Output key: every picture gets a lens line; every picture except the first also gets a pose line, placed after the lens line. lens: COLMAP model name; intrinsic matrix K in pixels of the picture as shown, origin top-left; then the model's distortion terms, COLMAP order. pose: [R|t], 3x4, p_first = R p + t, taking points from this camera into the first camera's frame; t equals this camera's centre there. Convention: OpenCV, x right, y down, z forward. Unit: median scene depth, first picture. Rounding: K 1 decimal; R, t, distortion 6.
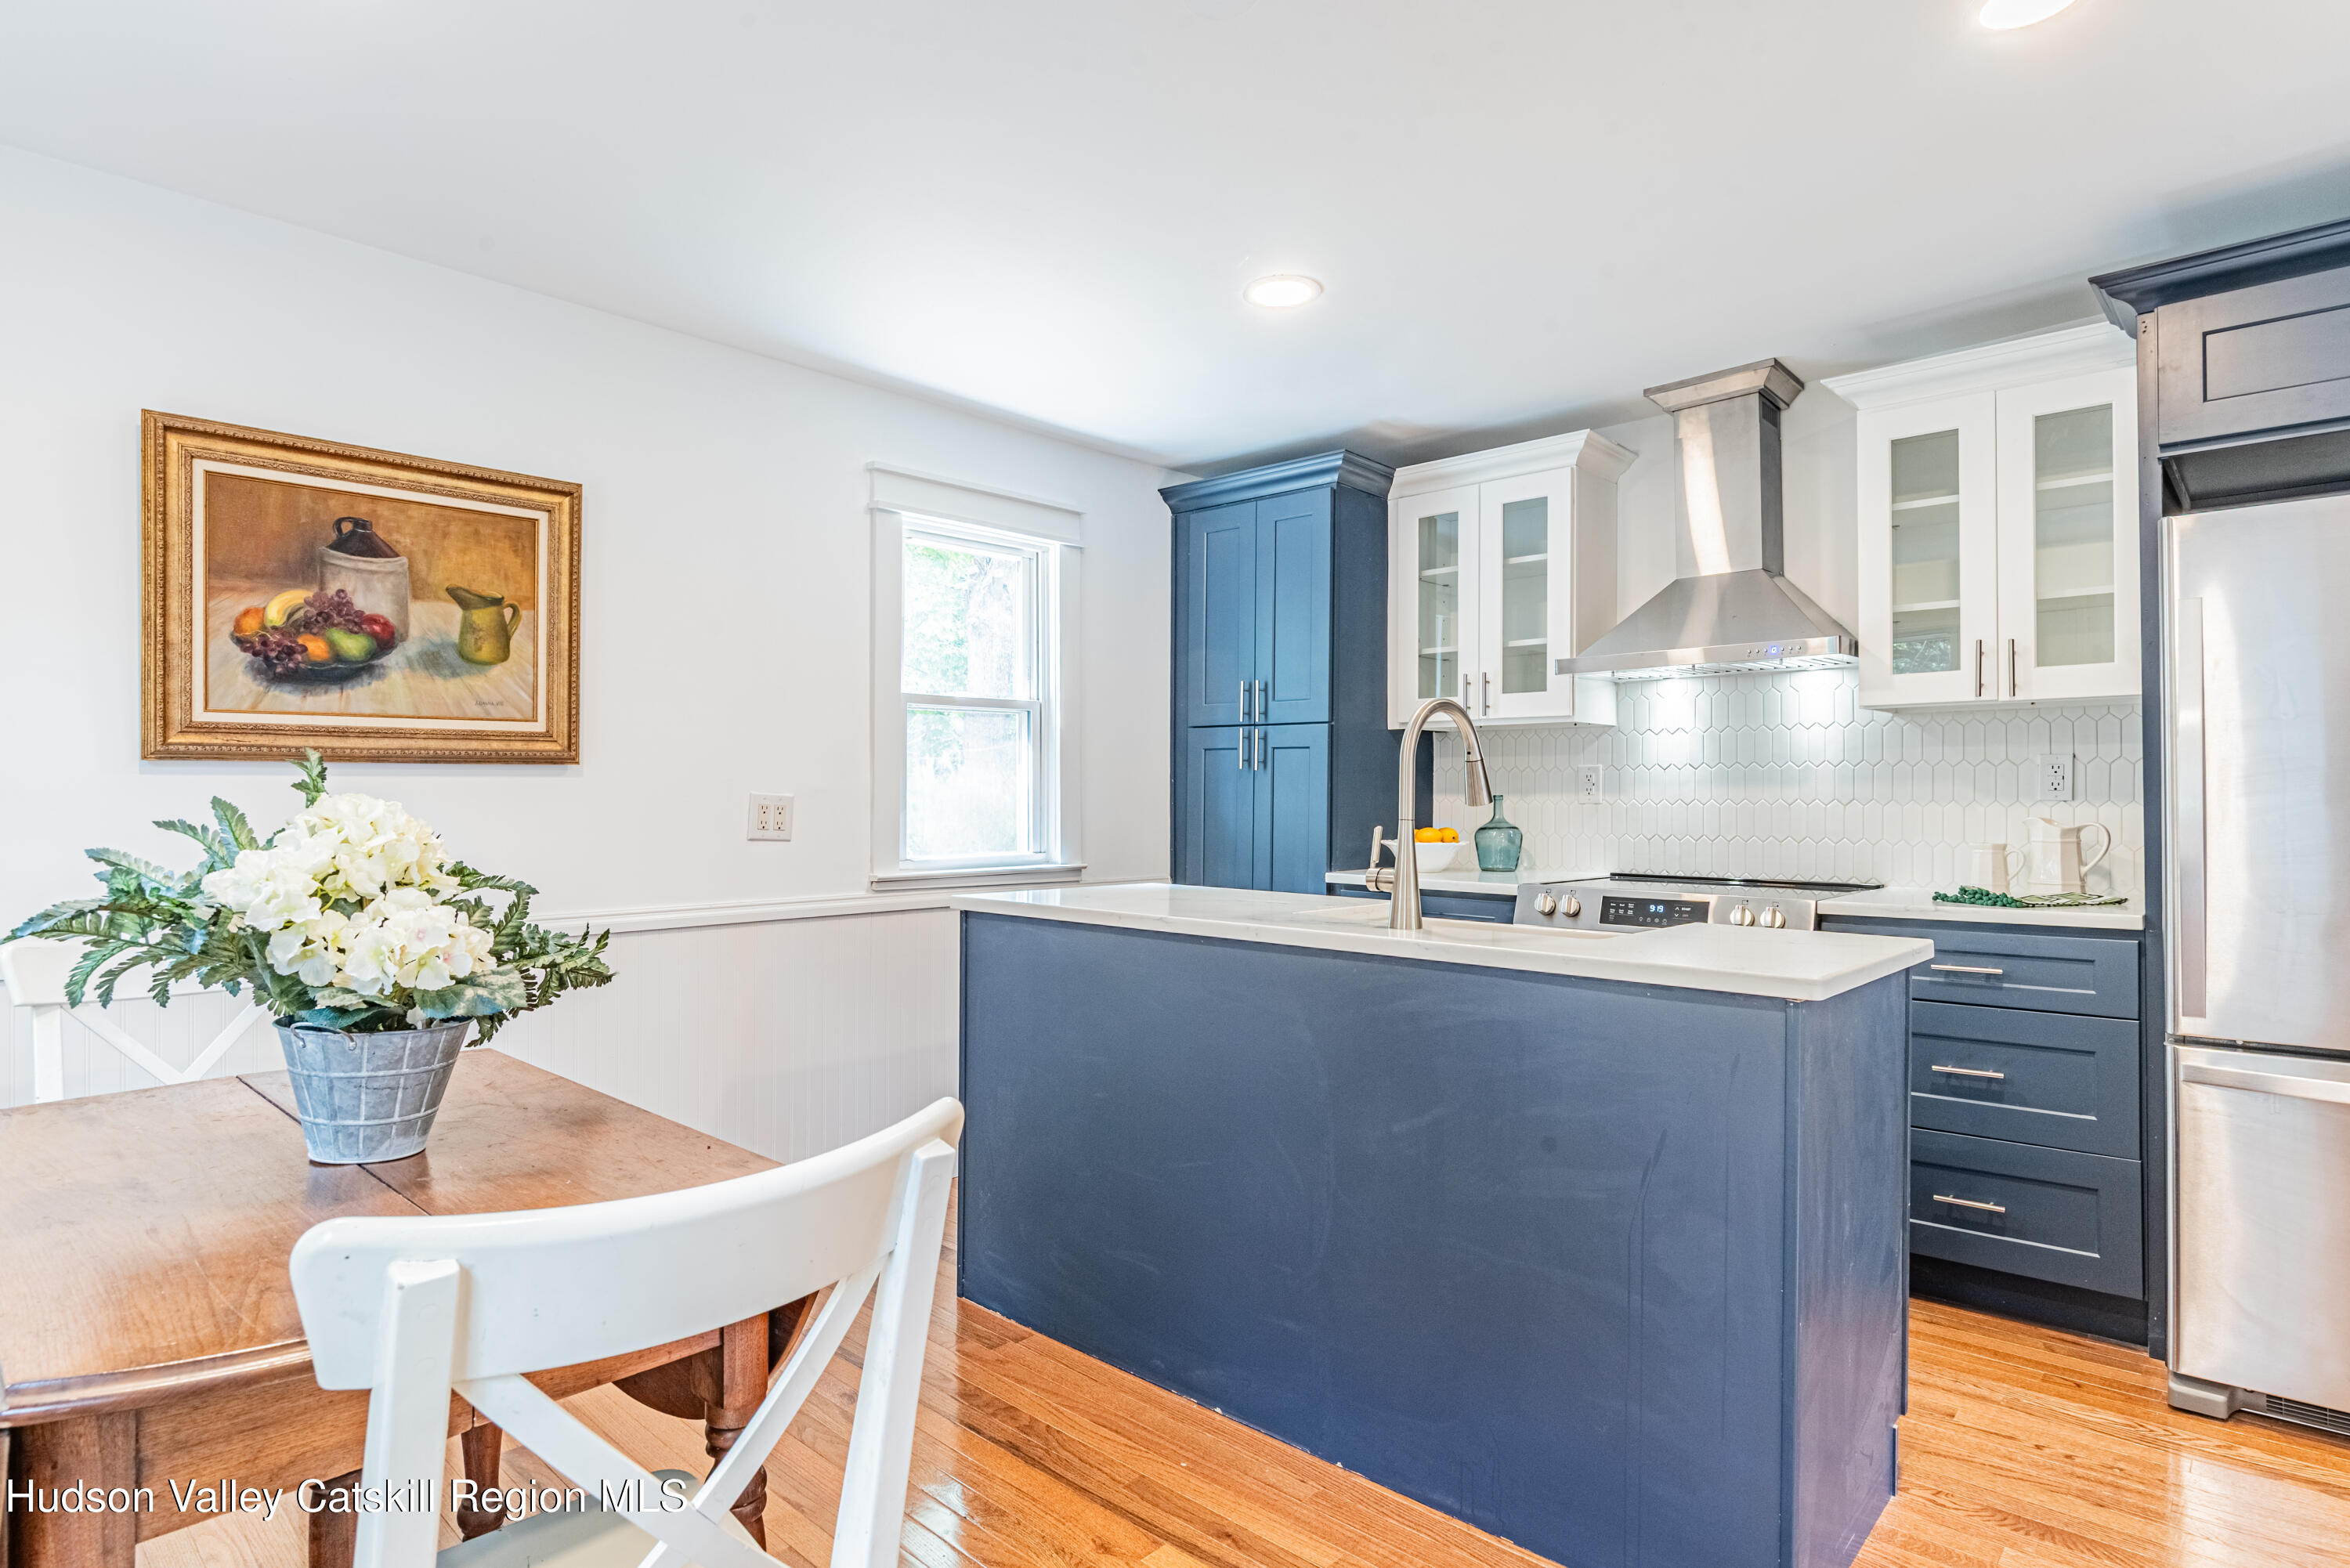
lens RADIAL K [[1219.3, 0, 1171.7], [0, 1219.3, 811.4], [0, 0, 1]] dist [-0.015188, 0.000166]
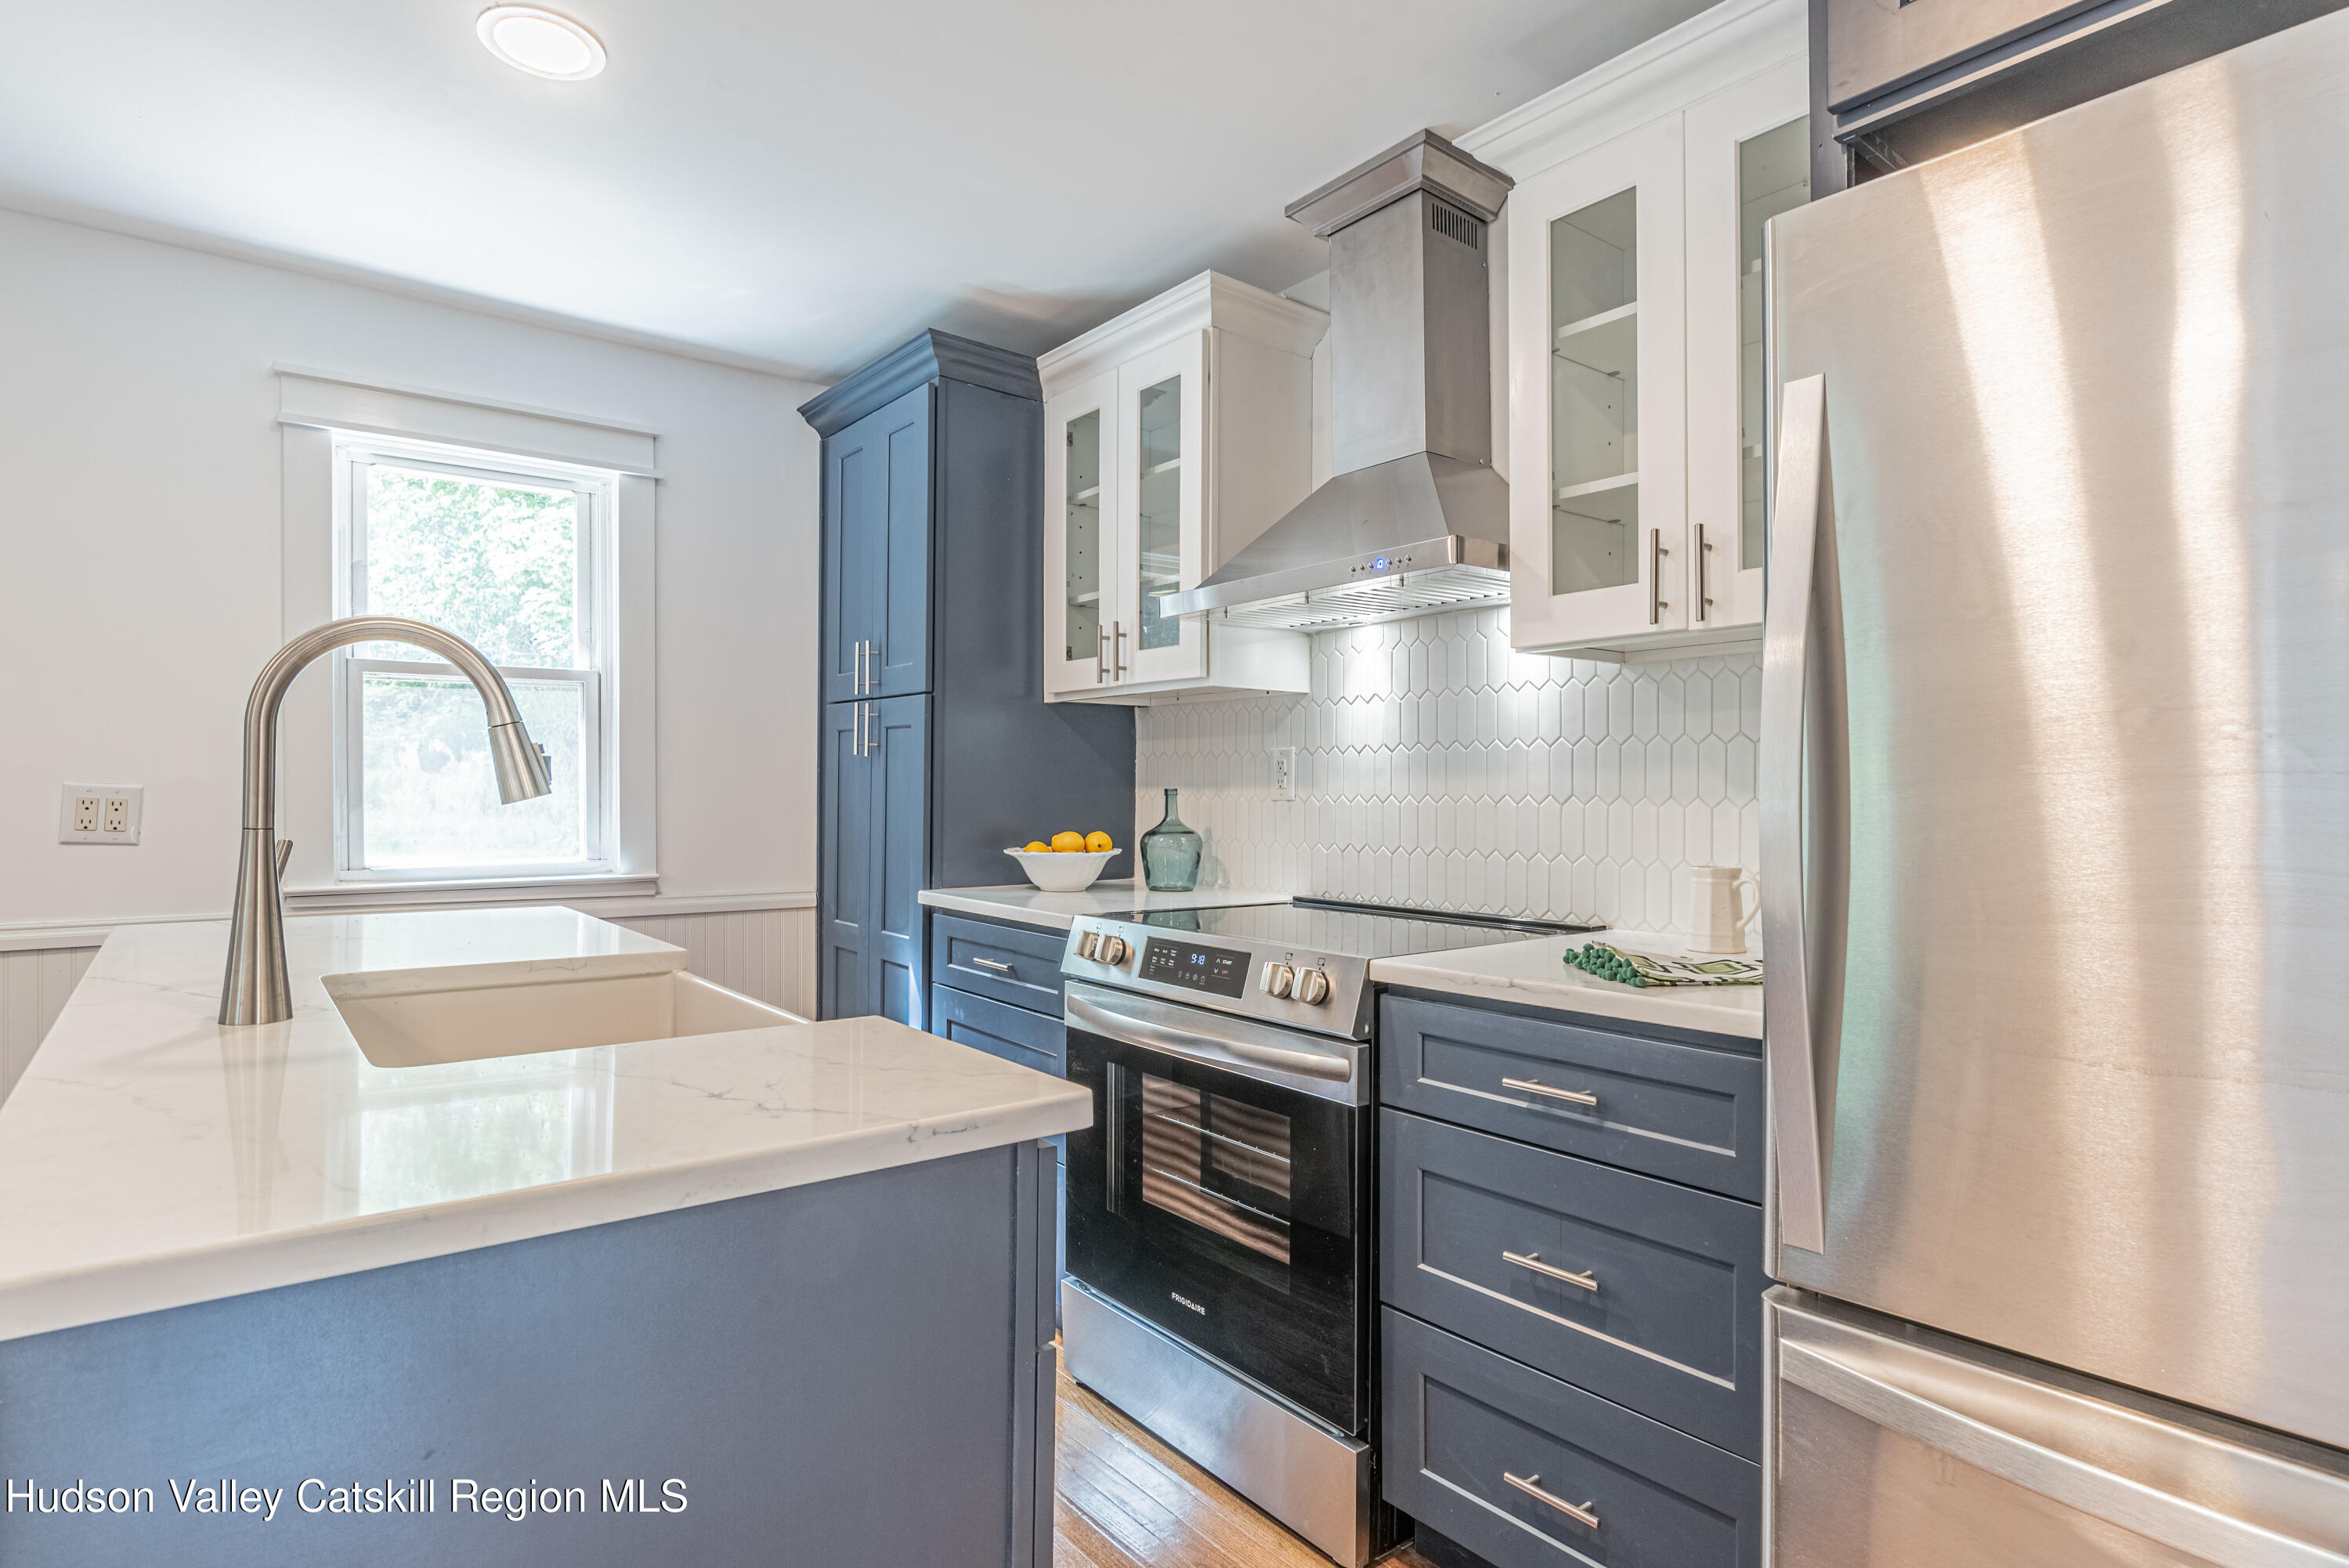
lens RADIAL K [[1218.8, 0, 1152.5], [0, 1218.8, 798.4], [0, 0, 1]] dist [-0.015188, 0.000166]
pose [[0.987299, 0.003334, -0.158837, 0.522787], [-0.004496, 0.999966, -0.006958, -0.003195], [0.158808, 0.007584, 0.987280, 0.371298]]
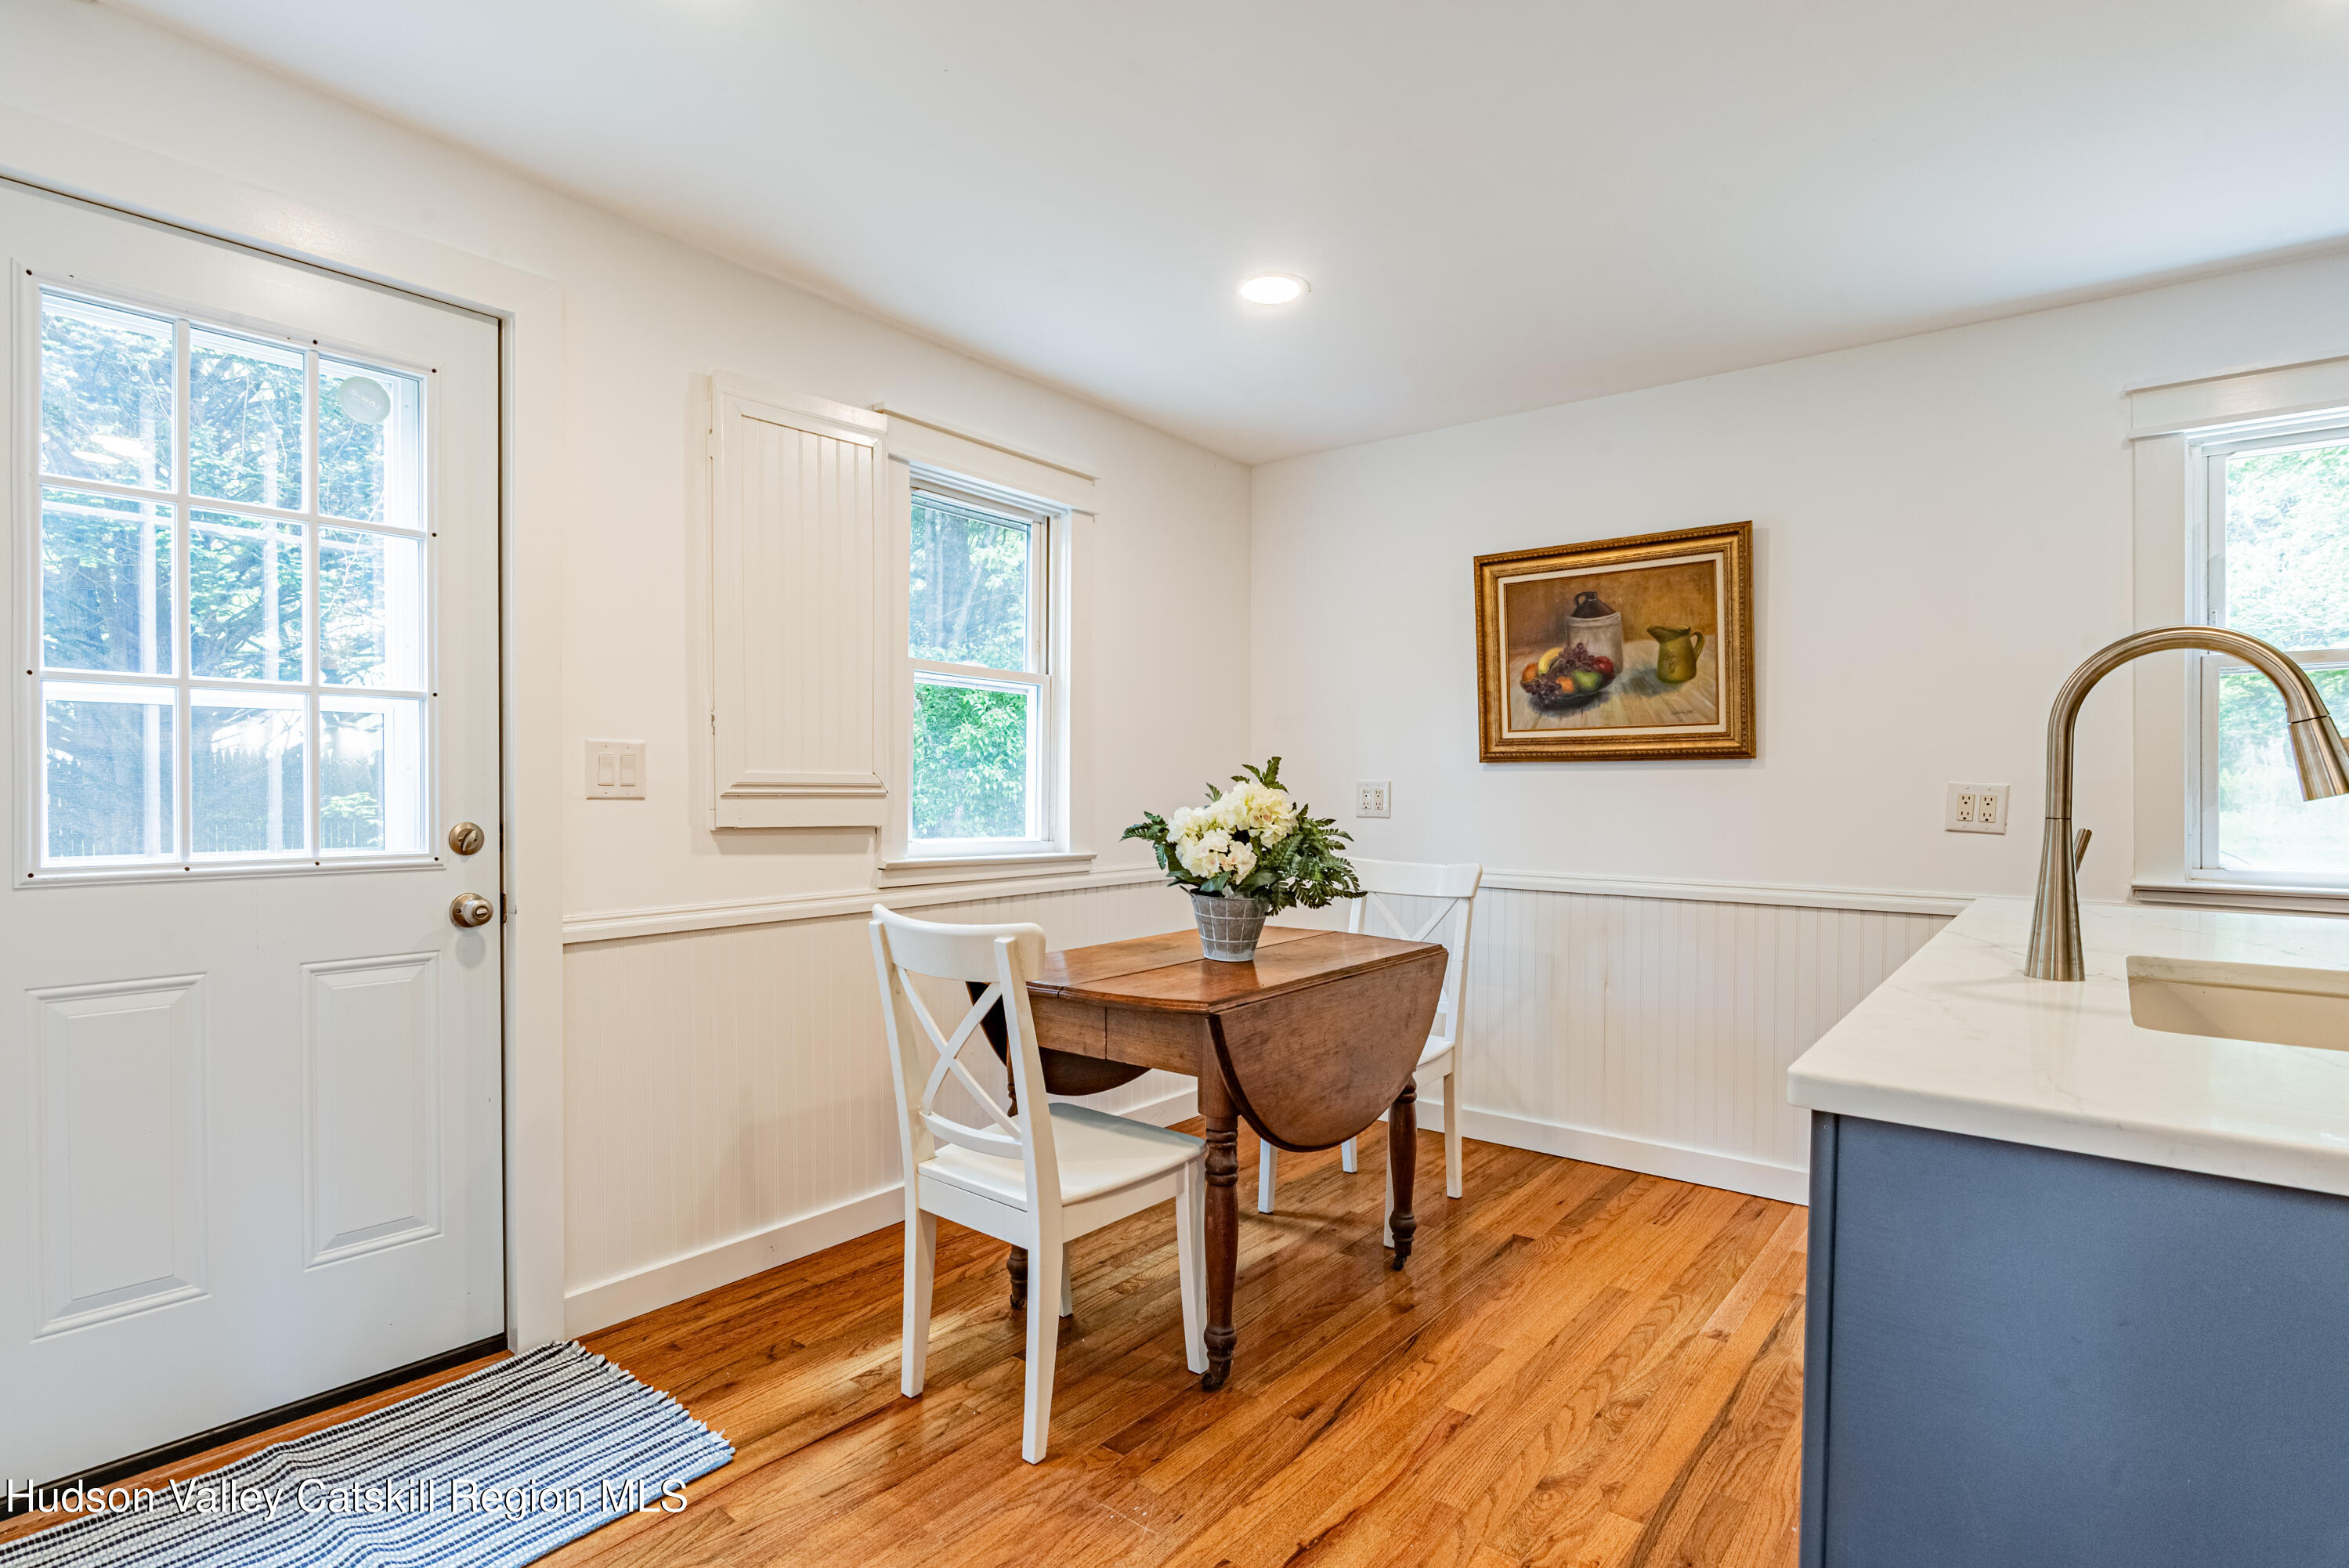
lens RADIAL K [[1218.8, 0, 1174.0], [0, 1218.8, 783.2], [0, 0, 1]] dist [-0.015188, 0.000166]
pose [[0.087152, -0.002134, -0.996193, 0.614648], [-0.015650, 0.999871, -0.003511, -0.001431], [0.996072, 0.015897, 0.087107, 0.327242]]
